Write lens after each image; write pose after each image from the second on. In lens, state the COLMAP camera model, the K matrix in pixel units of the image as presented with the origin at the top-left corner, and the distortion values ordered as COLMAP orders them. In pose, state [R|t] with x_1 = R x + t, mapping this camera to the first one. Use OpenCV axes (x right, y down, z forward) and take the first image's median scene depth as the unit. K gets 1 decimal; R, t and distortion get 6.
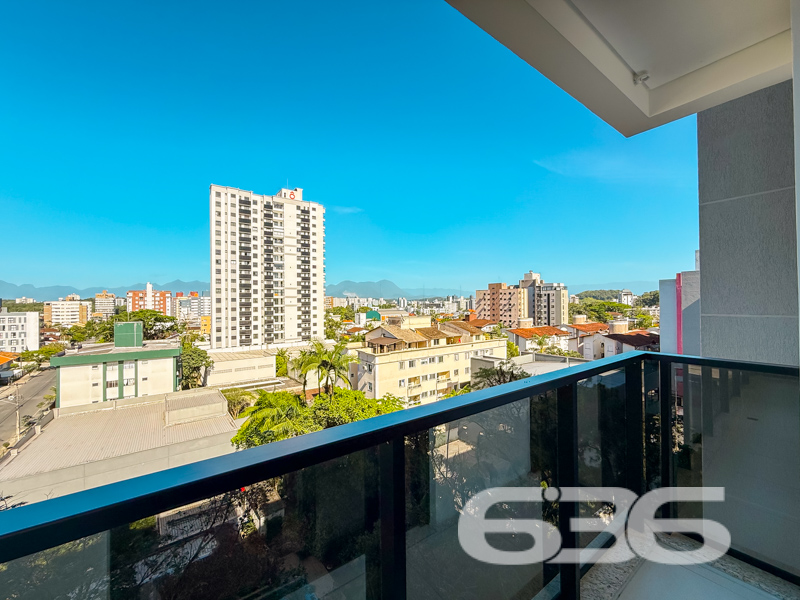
lens RADIAL K [[325.7, 0, 400.5], [0, 325.7, 295.9], [0, 0, 1]] dist [0.004743, 0.000620]
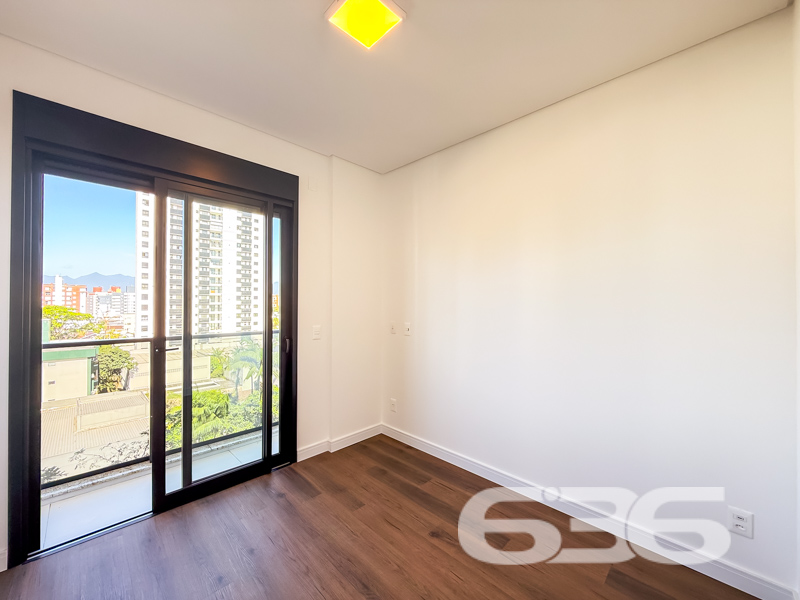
lens RADIAL K [[325.7, 0, 398.8], [0, 325.7, 296.2], [0, 0, 1]] dist [0.004743, 0.000620]
pose [[0.988753, 0.016032, 0.148696, 0.014184], [-0.016318, 0.999867, 0.000705, -0.000570], [-0.148664, -0.003124, 0.988883, -0.019257]]
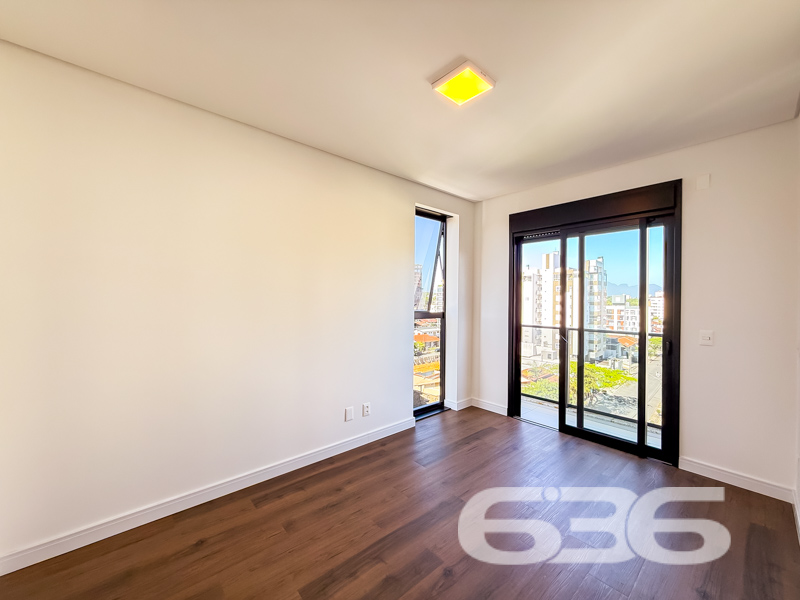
lens RADIAL K [[325.7, 0, 398.8], [0, 325.7, 302.6], [0, 0, 1]] dist [0.004743, 0.000620]
pose [[0.103596, 0.031719, -0.994114, 0.235645], [0.017947, 0.999269, 0.033754, -0.013008], [0.994458, -0.021338, 0.102951, 0.008231]]
